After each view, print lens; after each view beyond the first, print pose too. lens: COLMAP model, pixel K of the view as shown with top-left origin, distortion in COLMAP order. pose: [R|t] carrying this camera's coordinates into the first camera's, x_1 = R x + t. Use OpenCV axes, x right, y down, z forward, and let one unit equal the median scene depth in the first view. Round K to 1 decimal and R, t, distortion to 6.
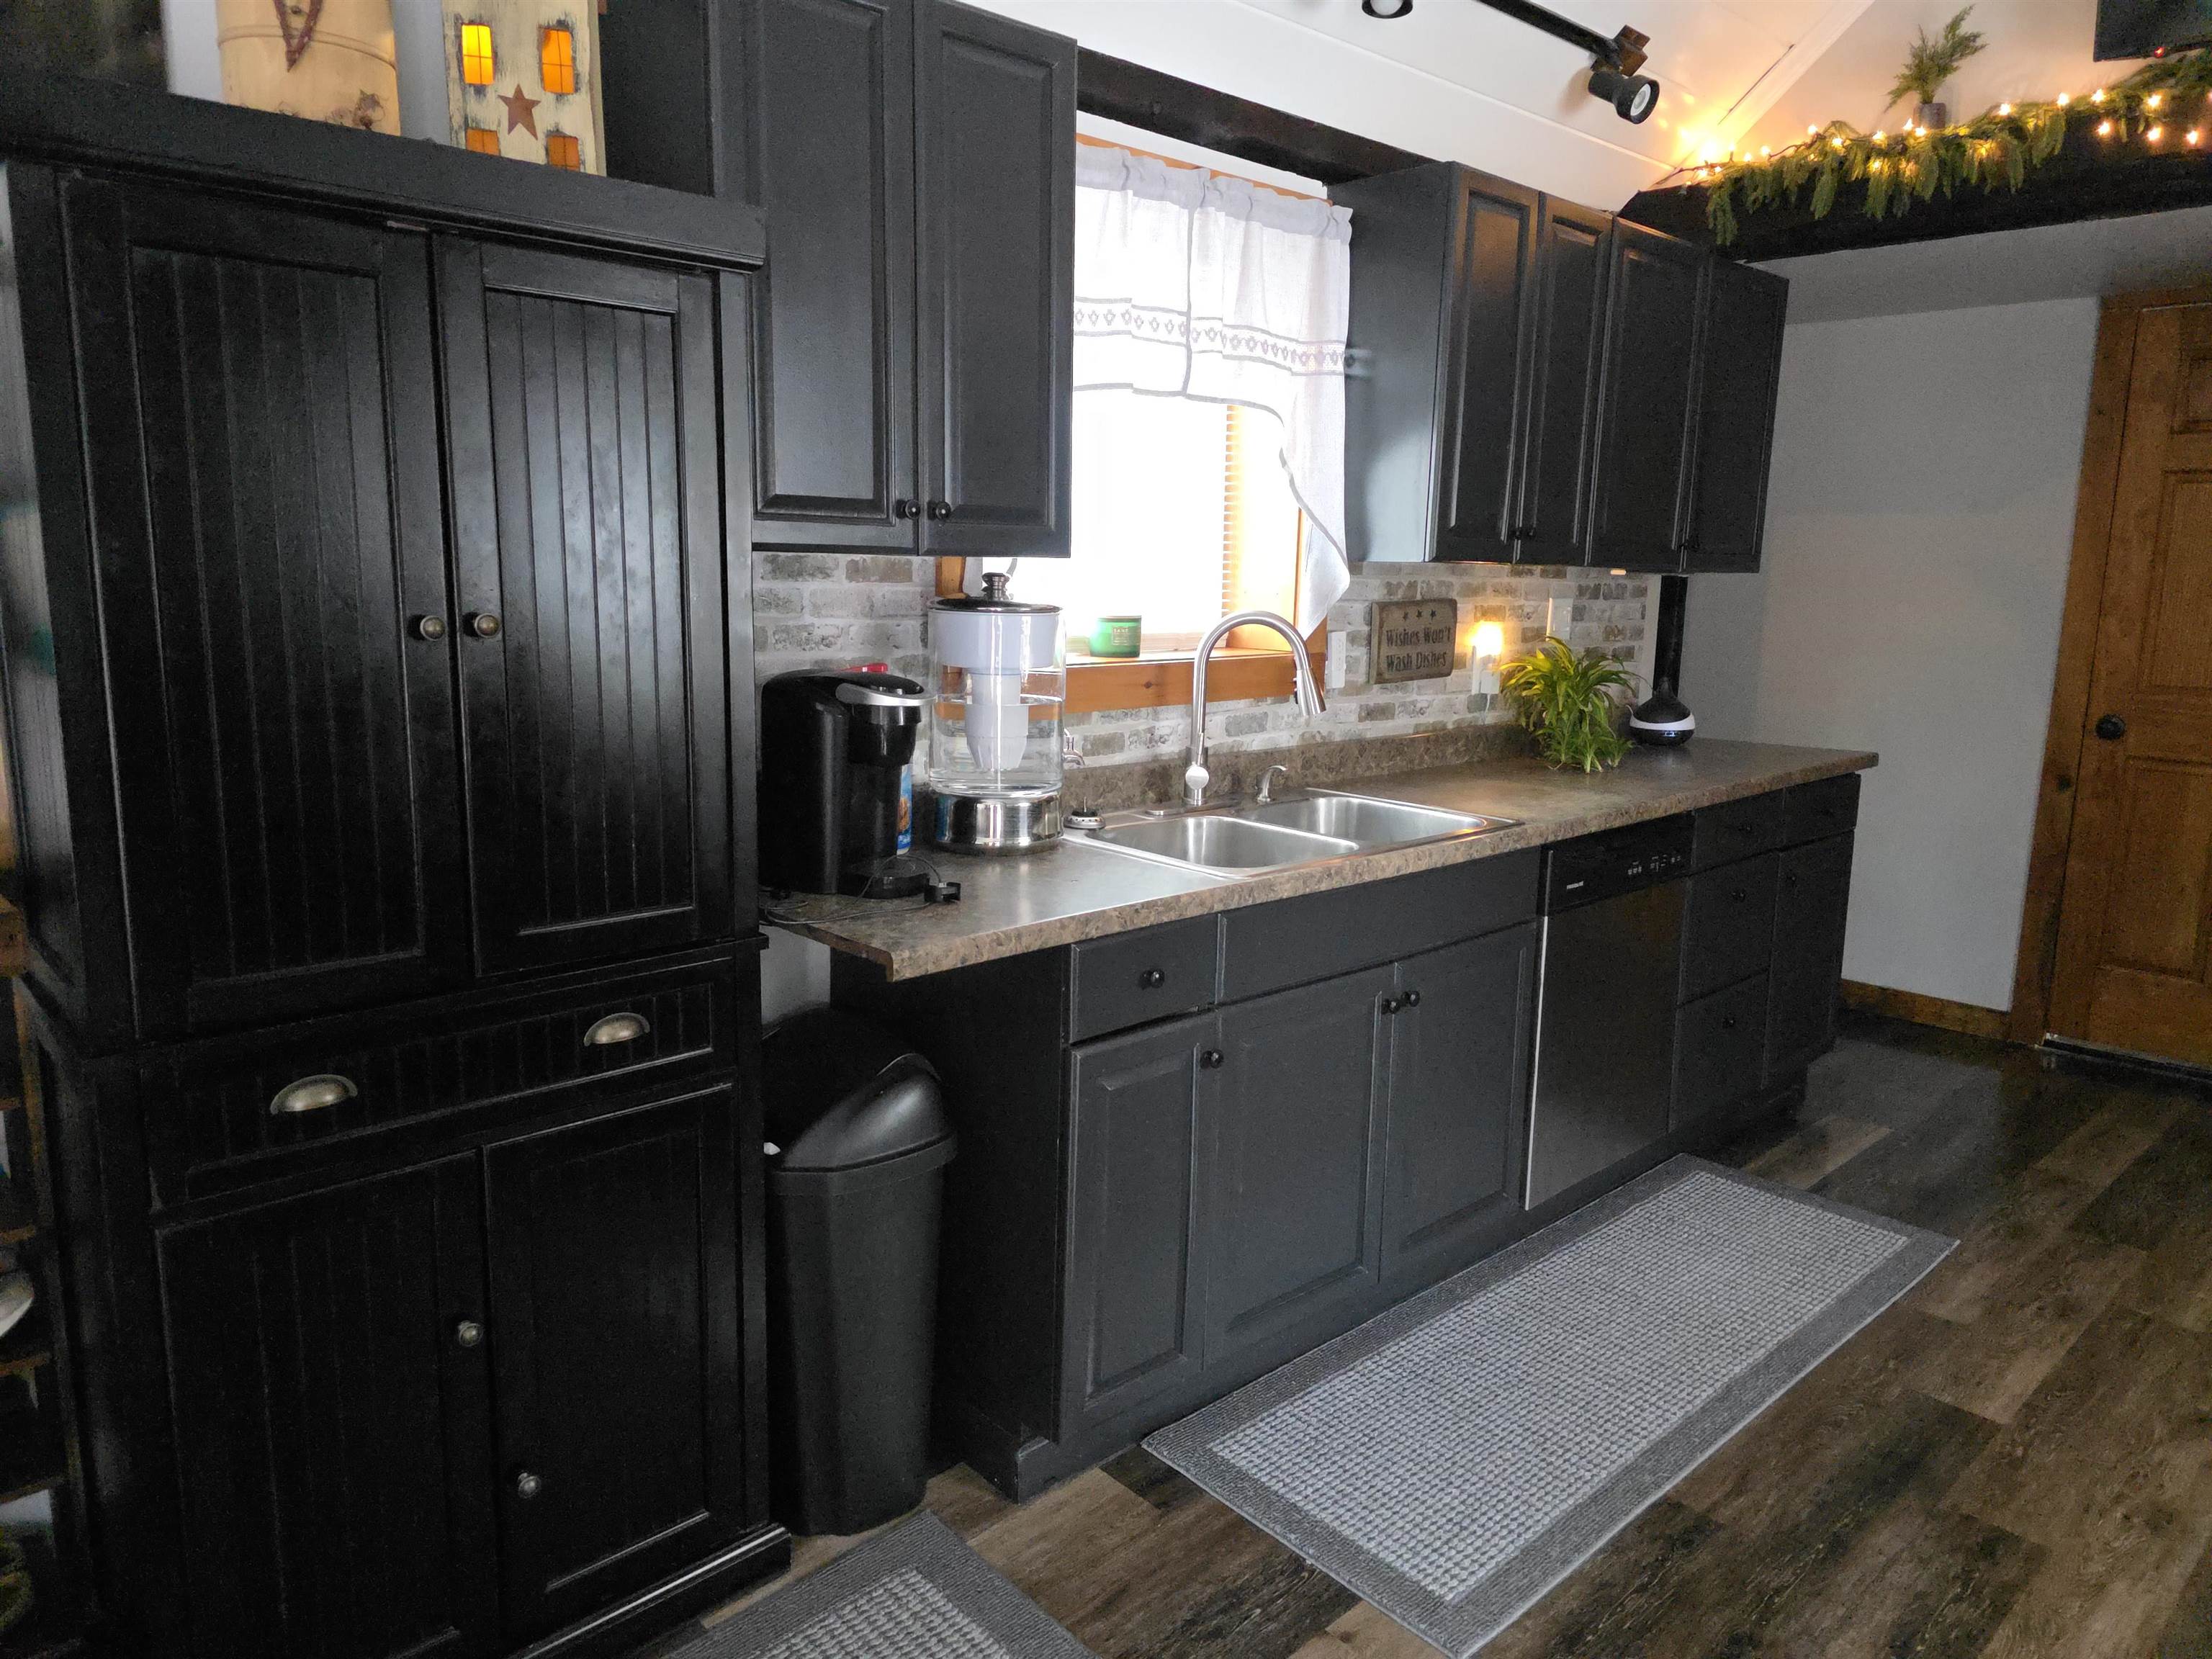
lens RADIAL K [[1486.3, 0, 1109.3], [0, 1486.3, 816.2], [0, 0, 1]] dist [0.059042, -0.056768]
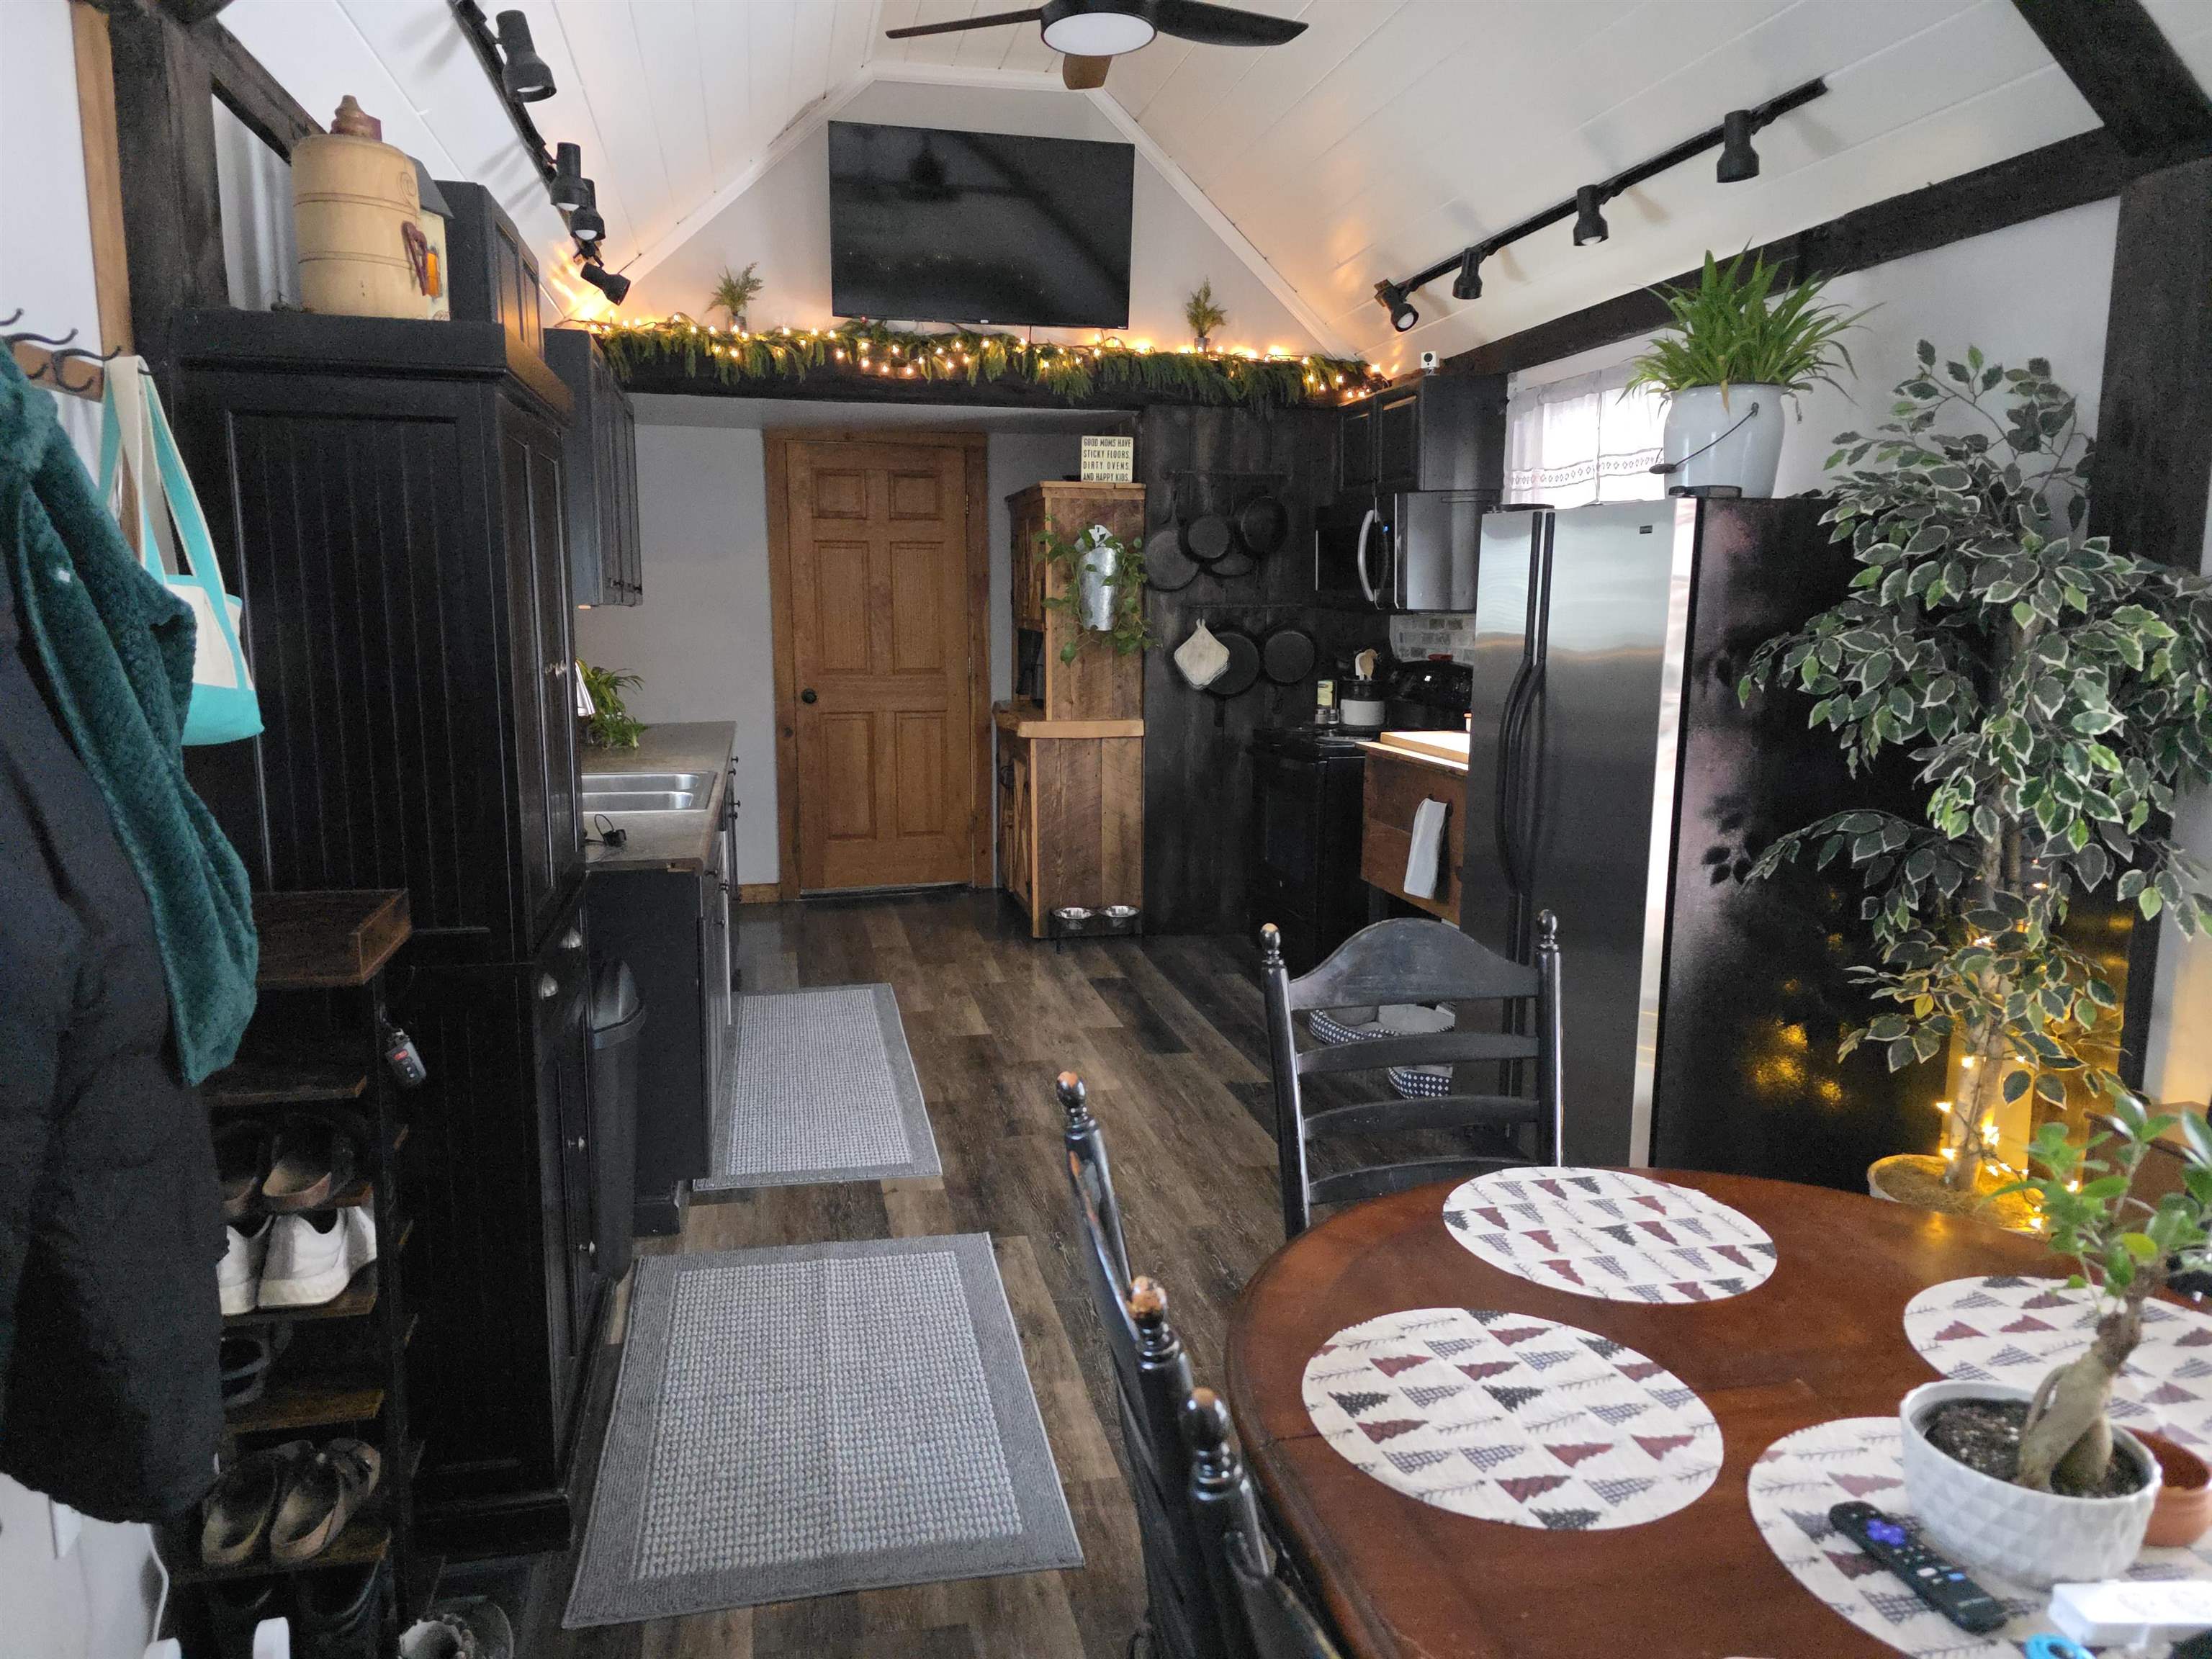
lens RADIAL K [[1463.5, 0, 1093.3], [0, 1463.5, 846.2], [0, 0, 1]] dist [0.071733, -0.064405]
pose [[0.509816, -0.160007, 0.845272, -0.718423], [0.149076, 0.984118, 0.096376, -0.007296], [-0.847268, 0.076876, 0.525572, -0.119843]]
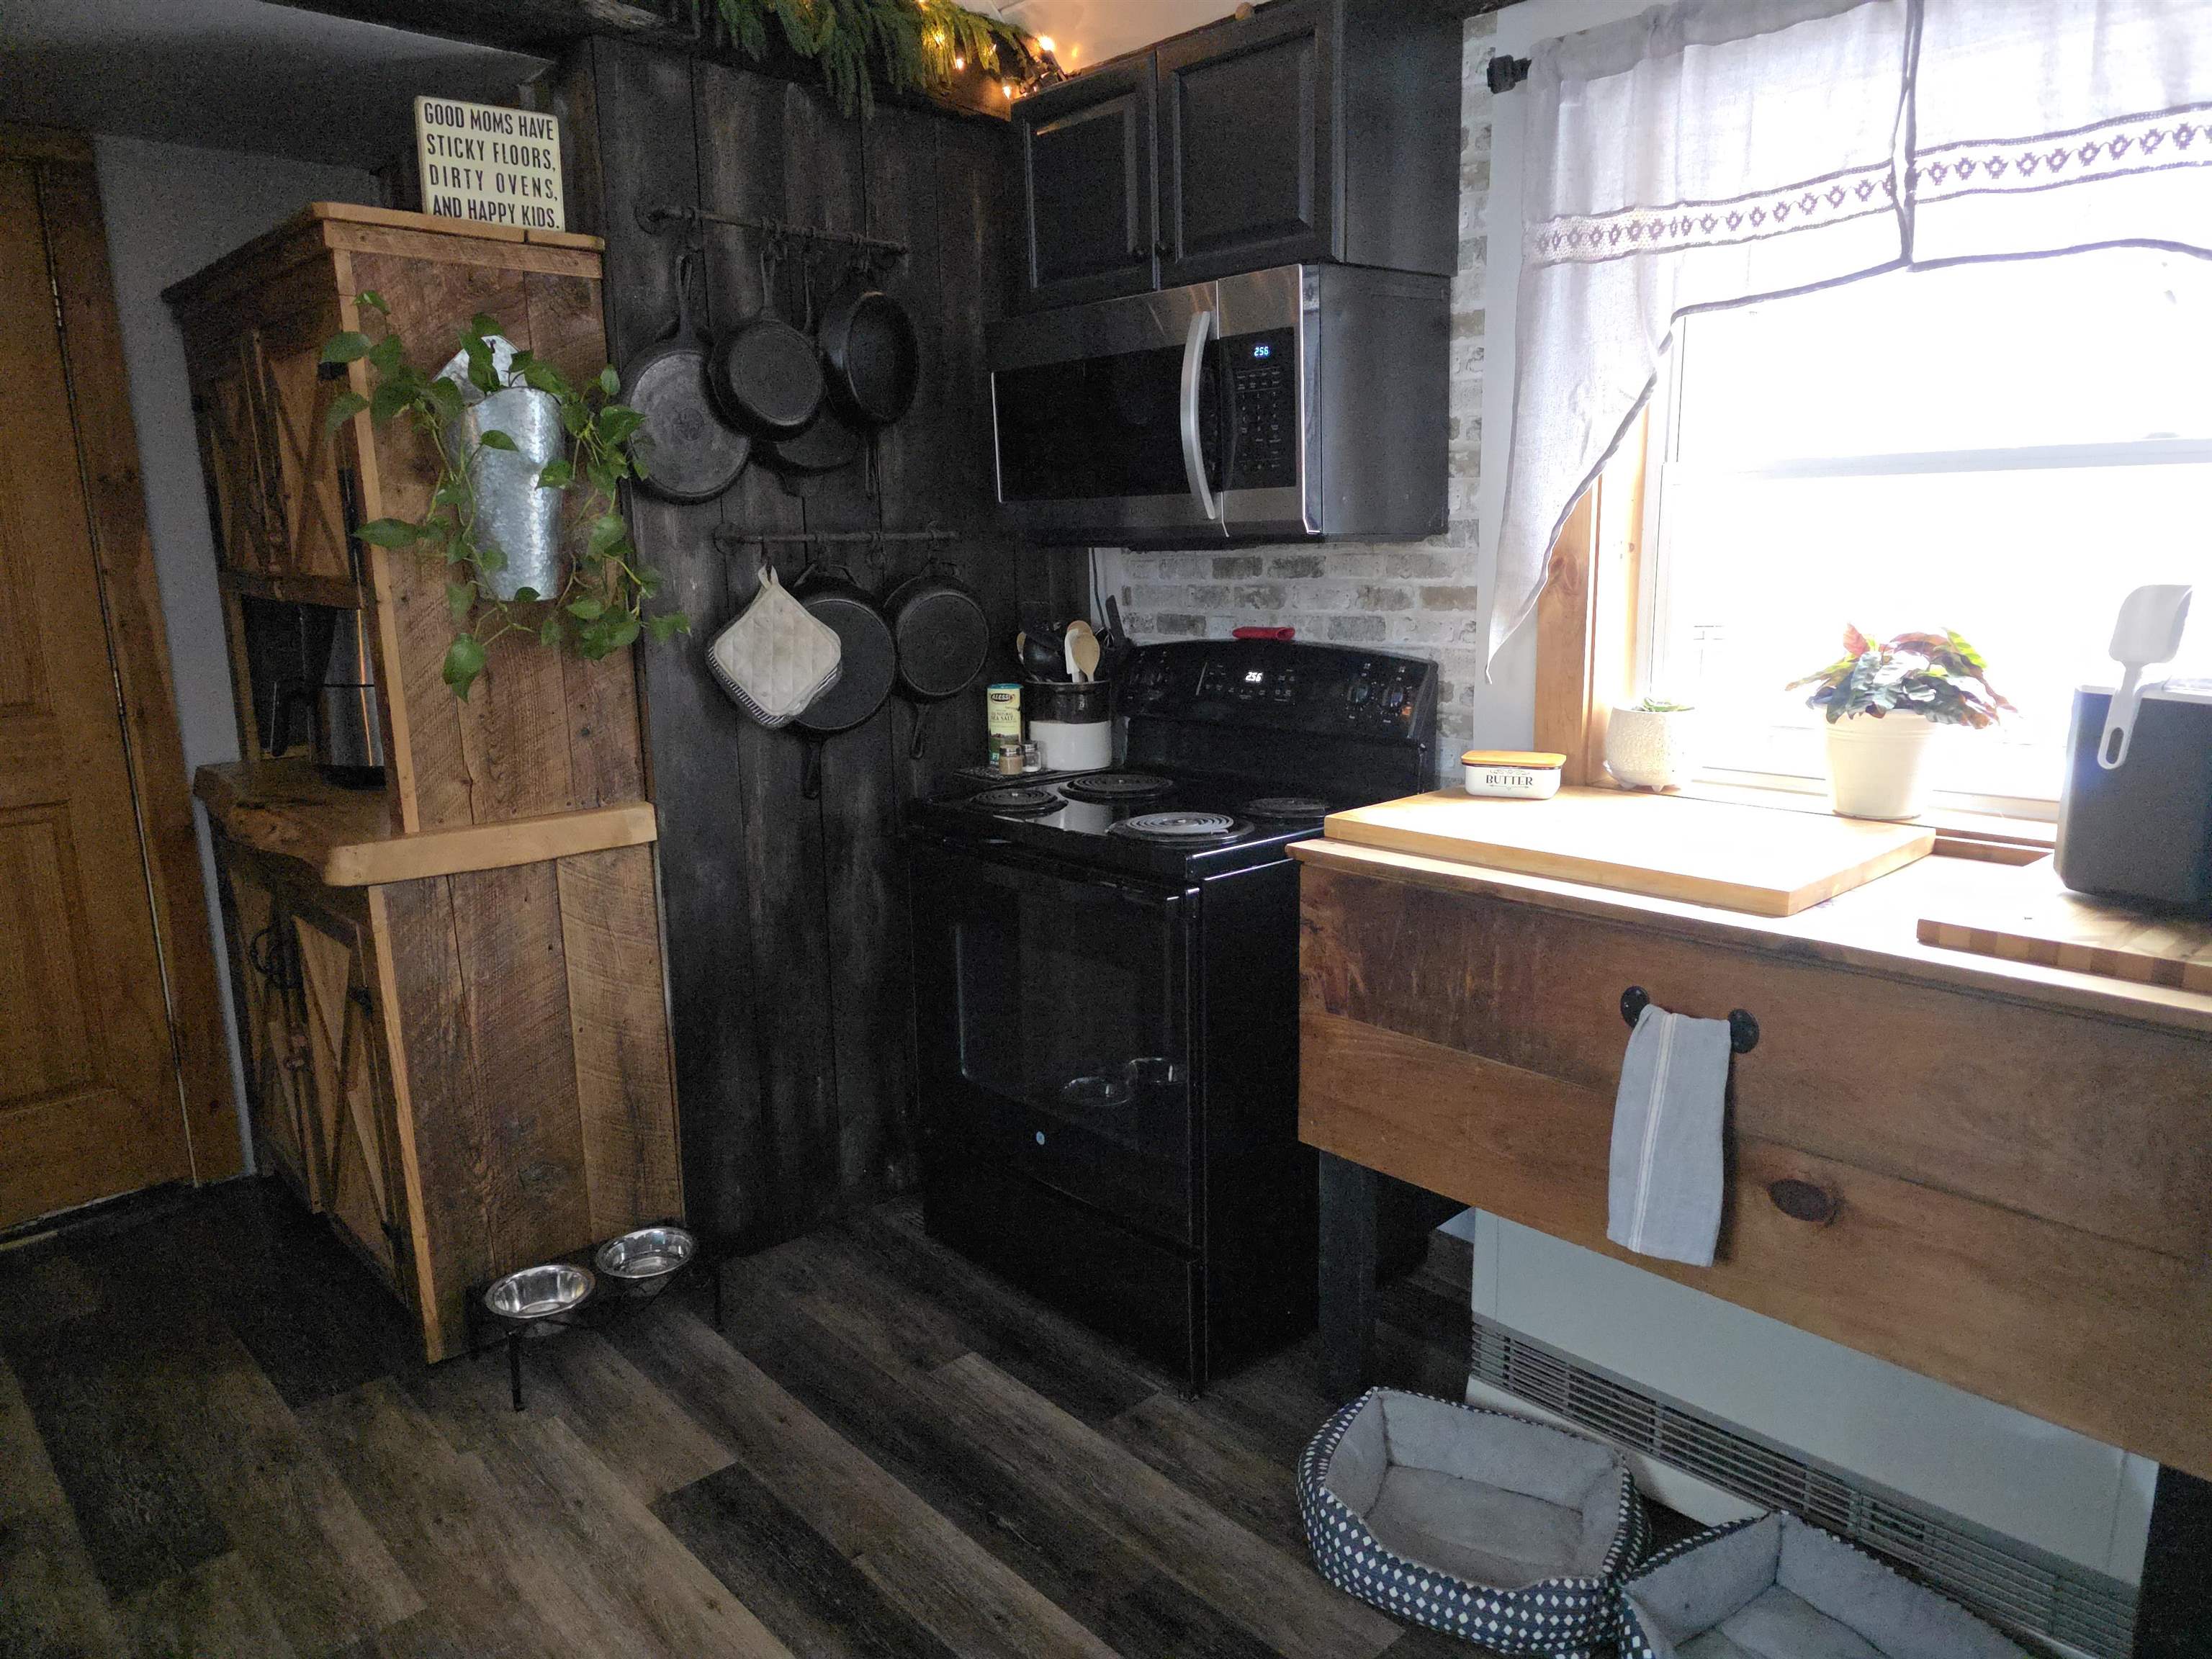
lens RADIAL K [[1484.3, 0, 1122.6], [0, 1484.3, 852.5], [0, 0, 1]] dist [0.069349, -0.069425]
pose [[-0.008945, -0.221211, 0.975185, 0.090211], [0.182216, 0.958535, 0.219106, -0.082635], [-0.983218, 0.179654, 0.031734, 0.505360]]
